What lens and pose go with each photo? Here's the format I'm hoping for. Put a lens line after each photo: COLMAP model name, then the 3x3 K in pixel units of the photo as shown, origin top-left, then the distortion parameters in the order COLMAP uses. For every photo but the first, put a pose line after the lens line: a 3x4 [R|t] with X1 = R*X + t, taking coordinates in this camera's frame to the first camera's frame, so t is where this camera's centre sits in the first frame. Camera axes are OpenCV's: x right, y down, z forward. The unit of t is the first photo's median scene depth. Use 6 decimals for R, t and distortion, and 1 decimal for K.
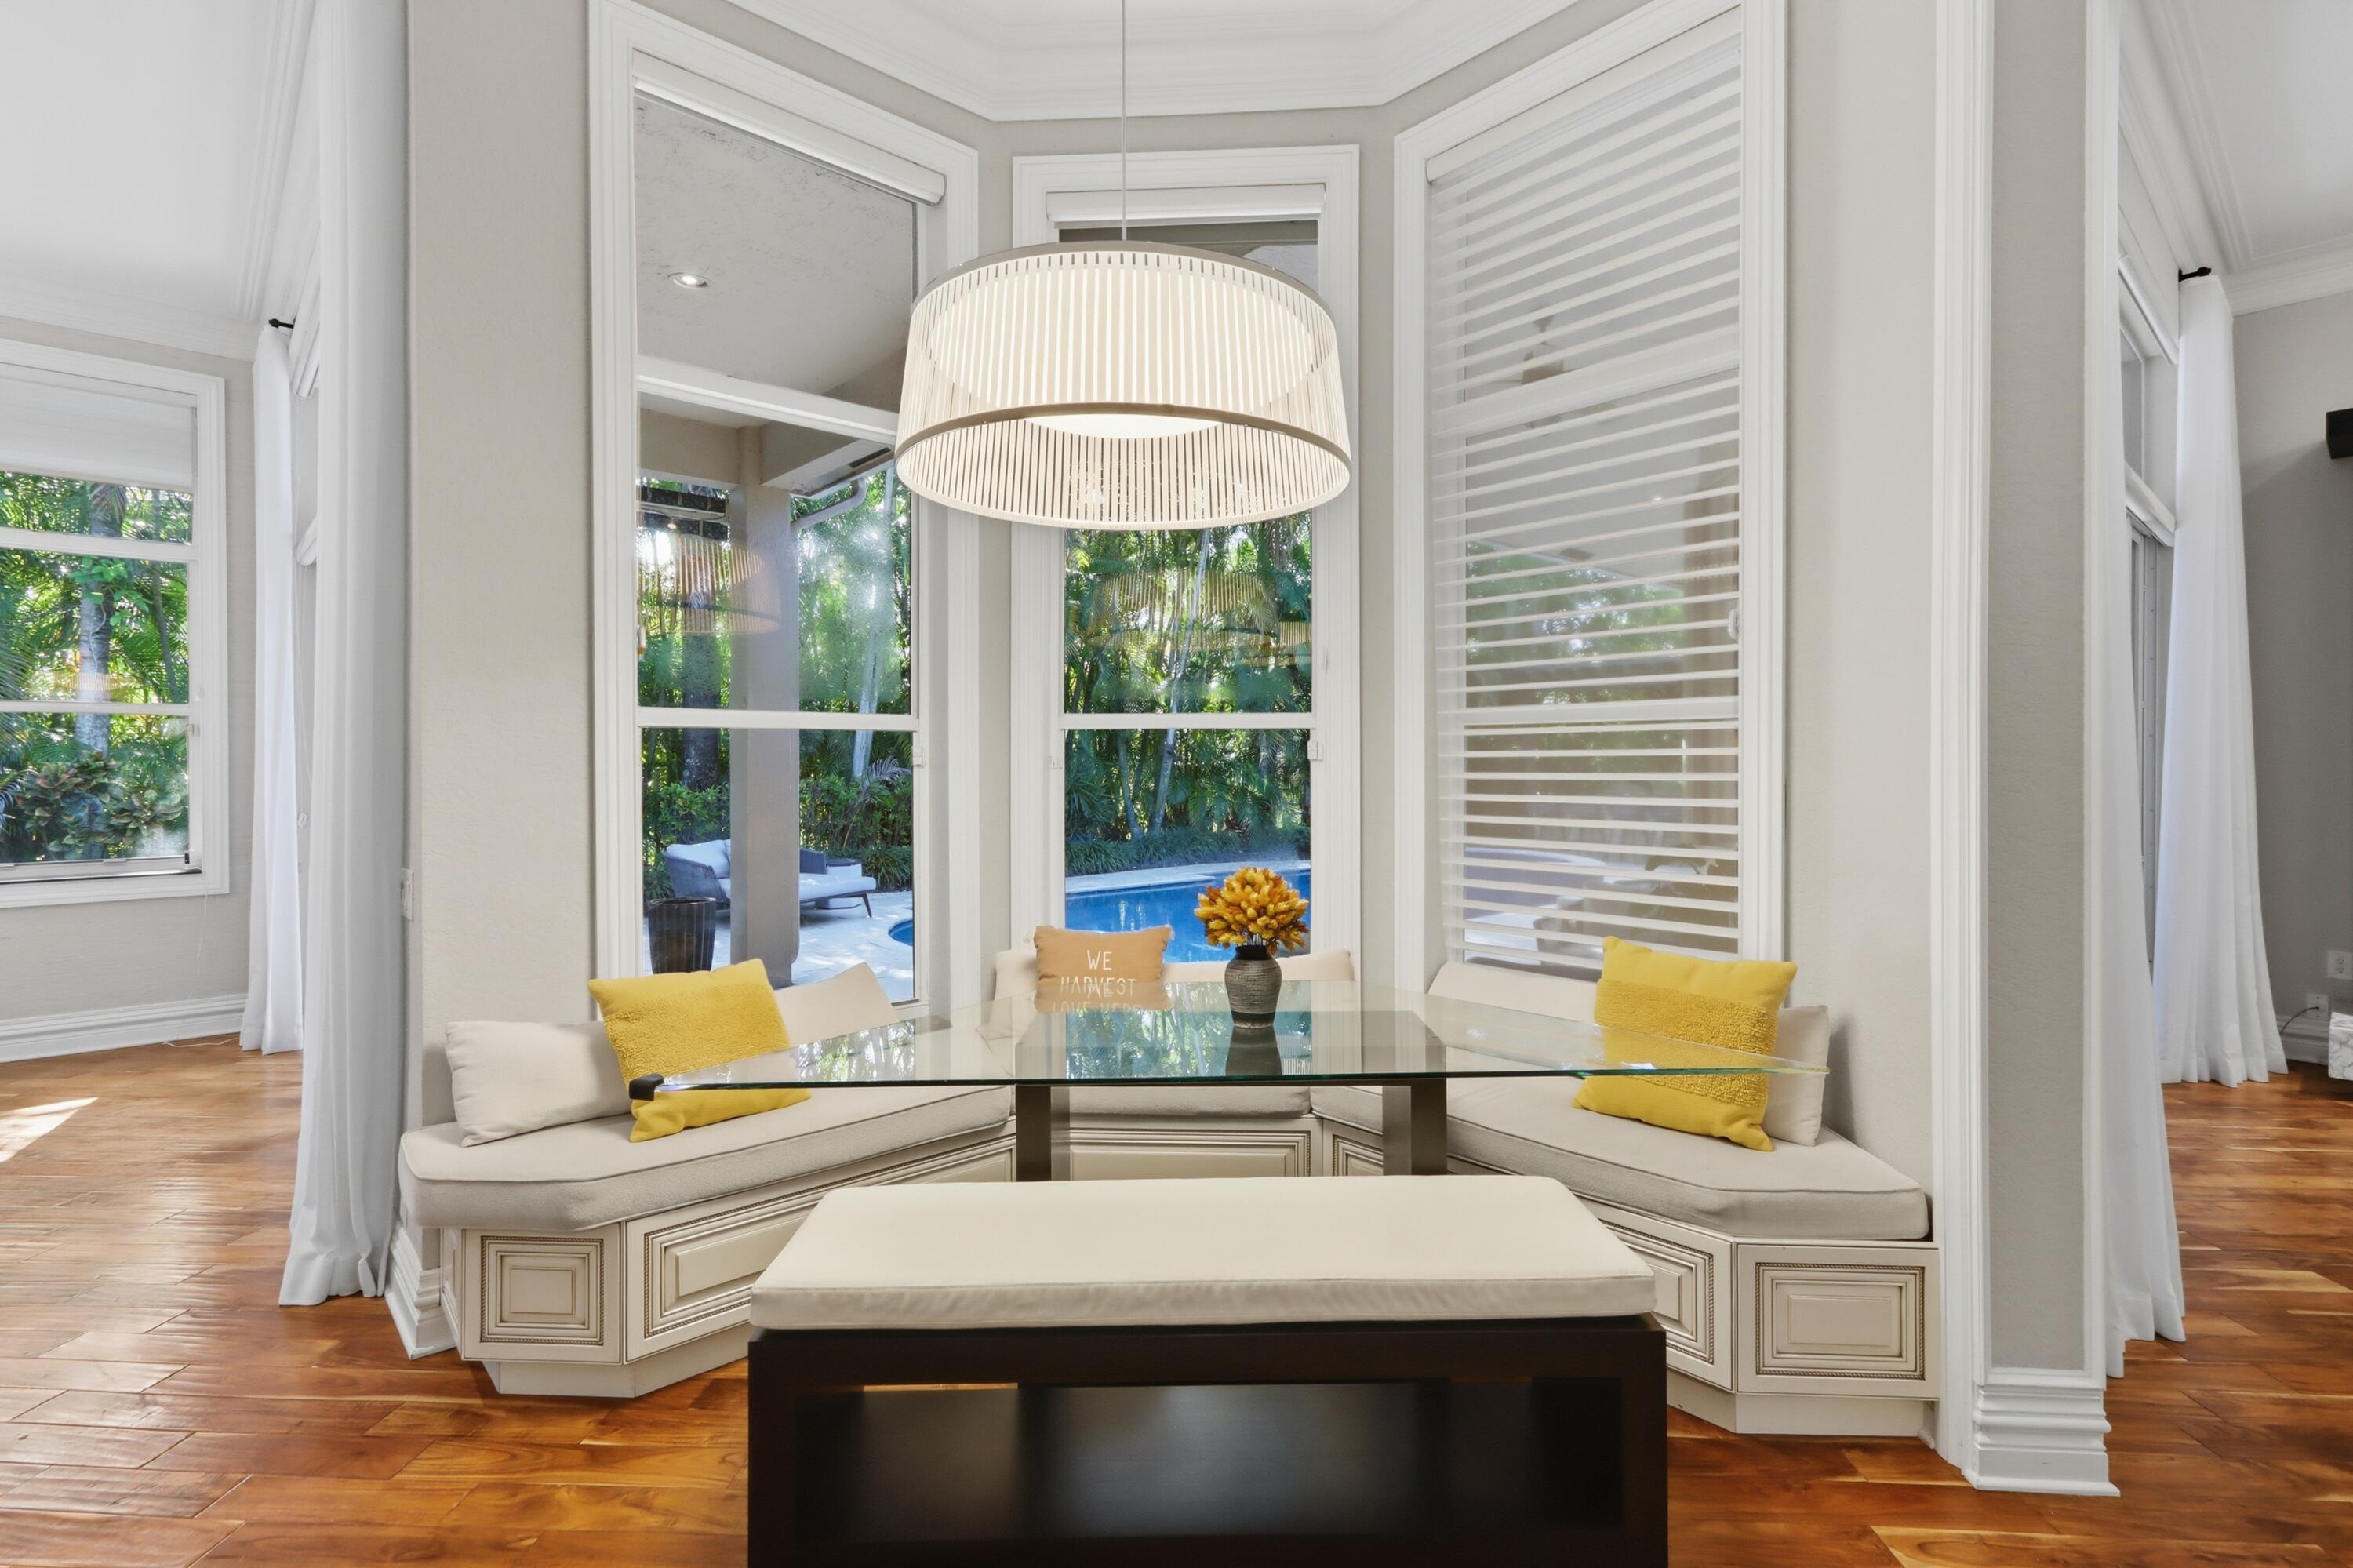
lens RADIAL K [[1085.1, 0, 1168.3], [0, 1085.1, 765.5], [0, 0, 1]] dist [0.004278, 0.000872]
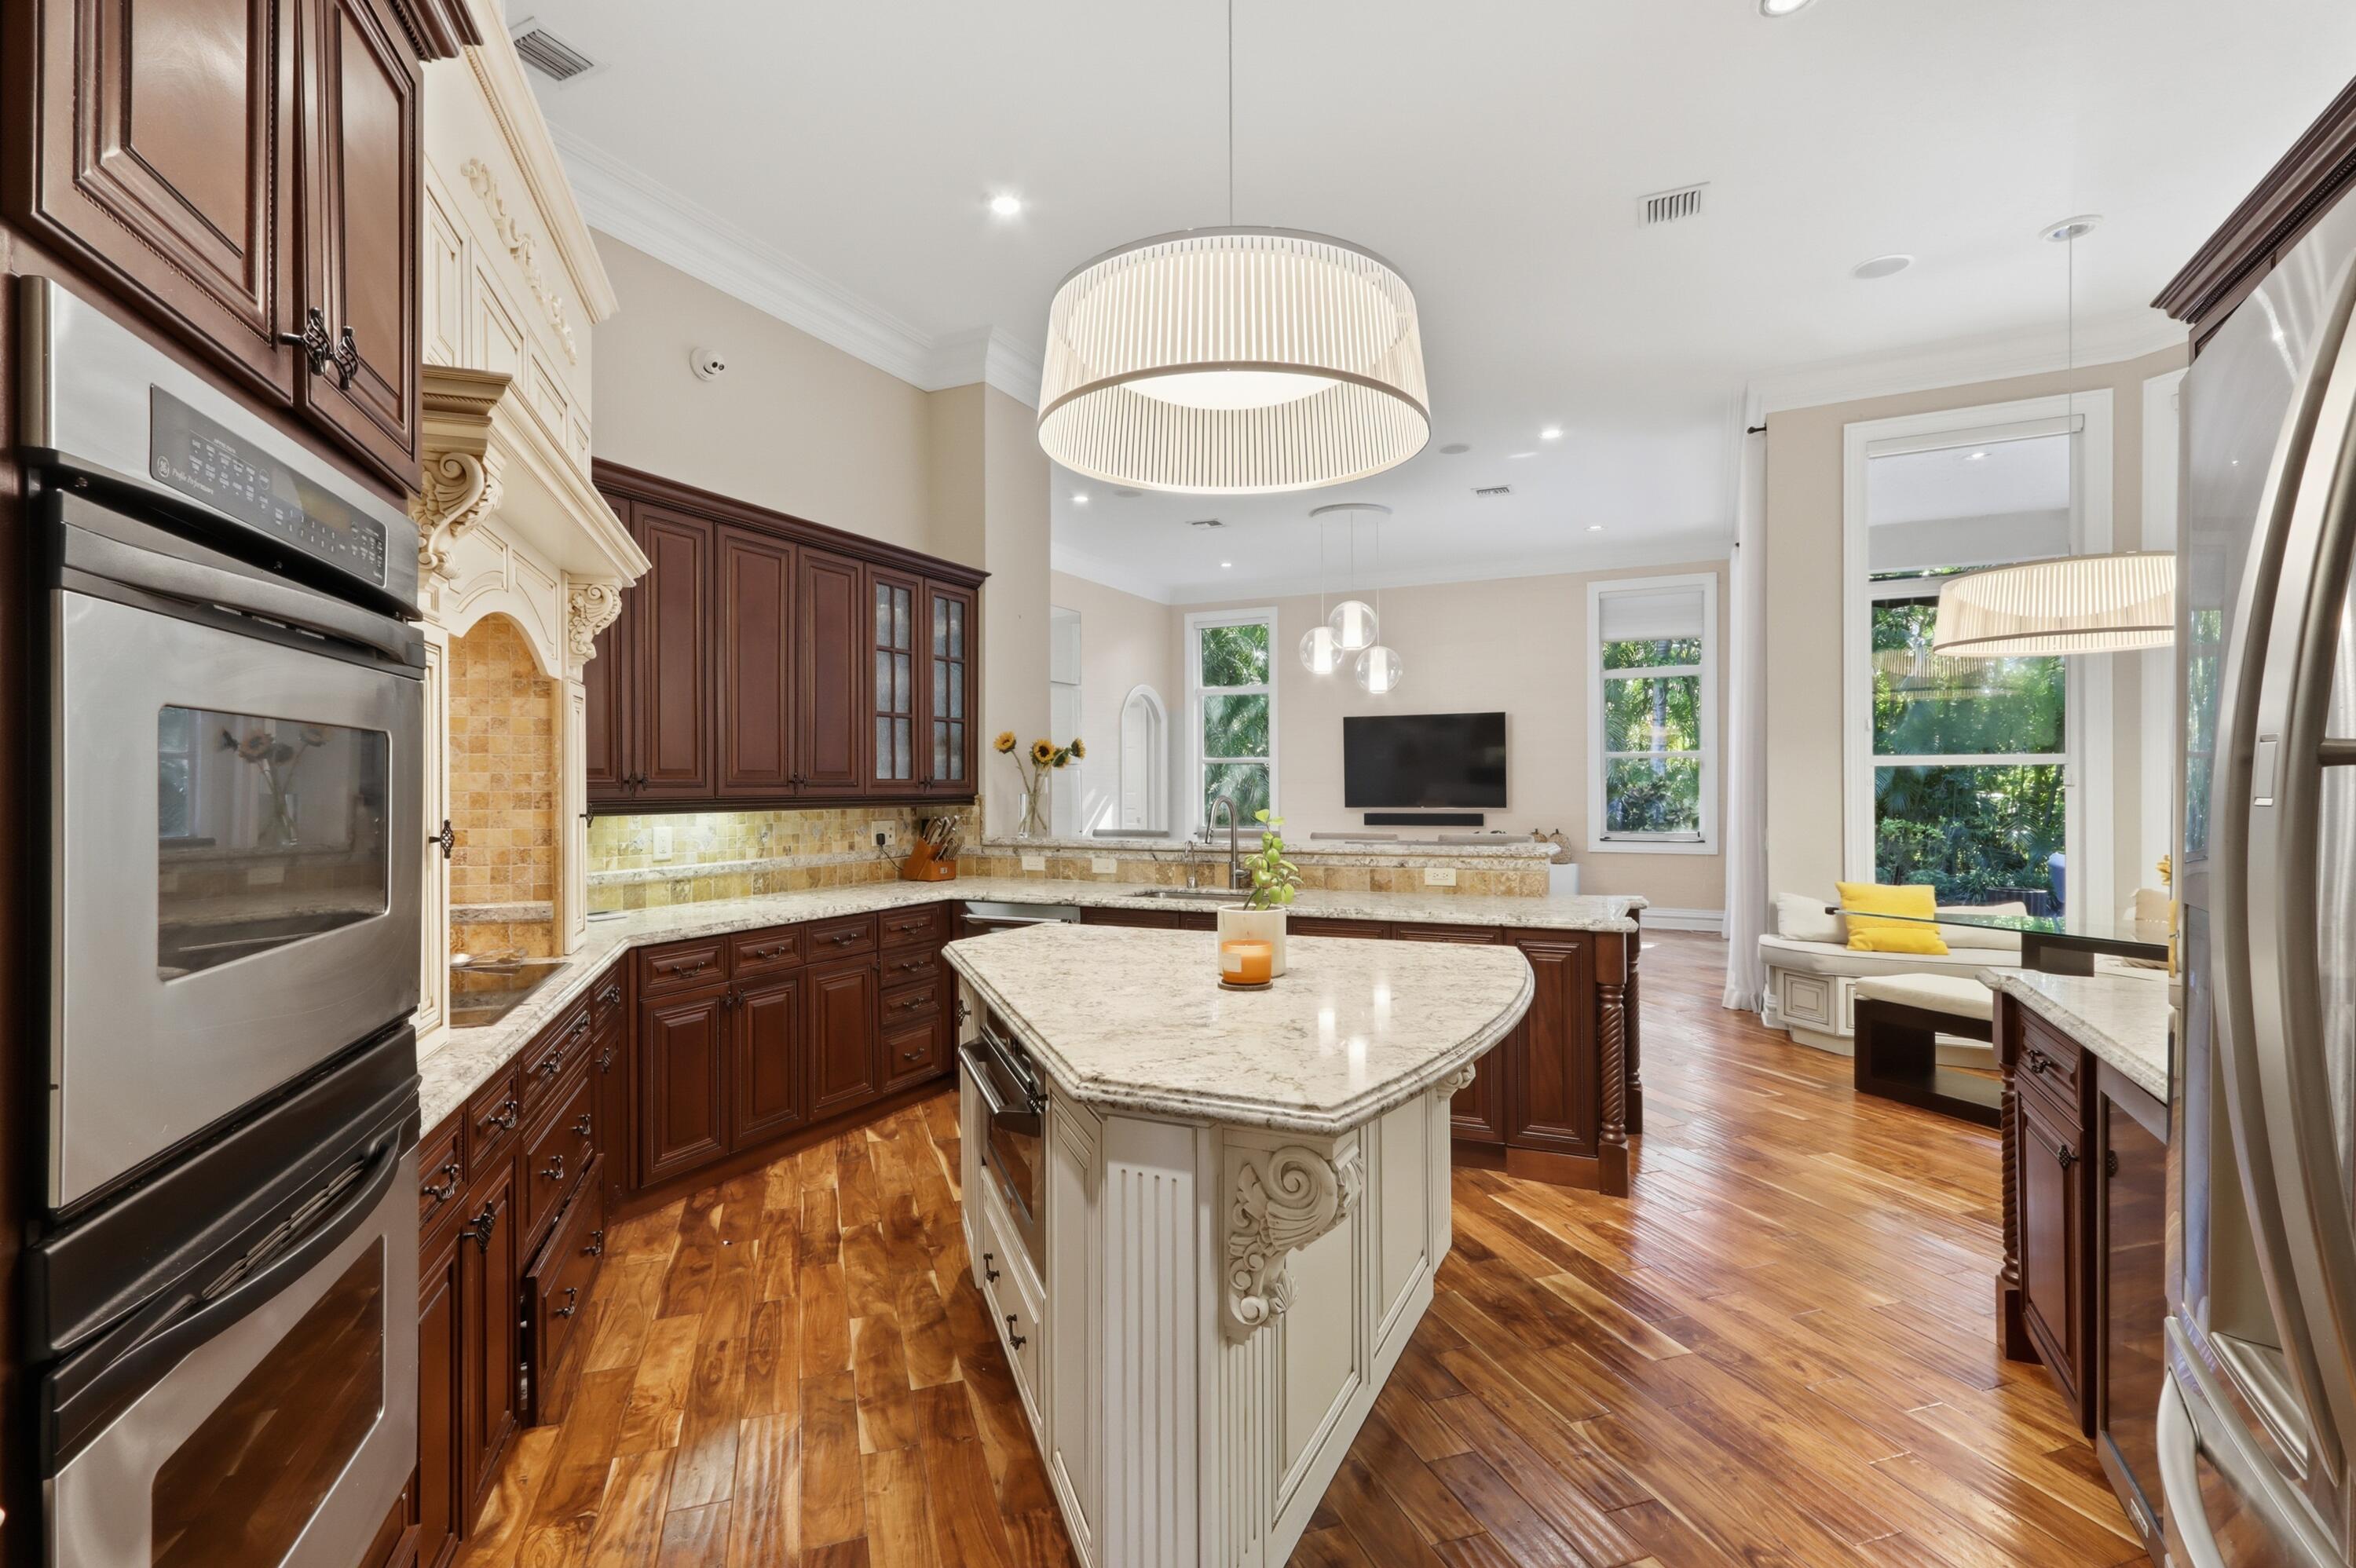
lens RADIAL K [[1086.3, 0, 1171.6], [0, 1086.3, 781.7], [0, 0, 1]] dist [0.004278, 0.000872]
pose [[0.366032, 0.000196, -0.930602, 0.461097], [-0.001714, 0.999998, -0.000463, -0.001859], [0.930601, 0.001765, 0.366032, -0.479315]]
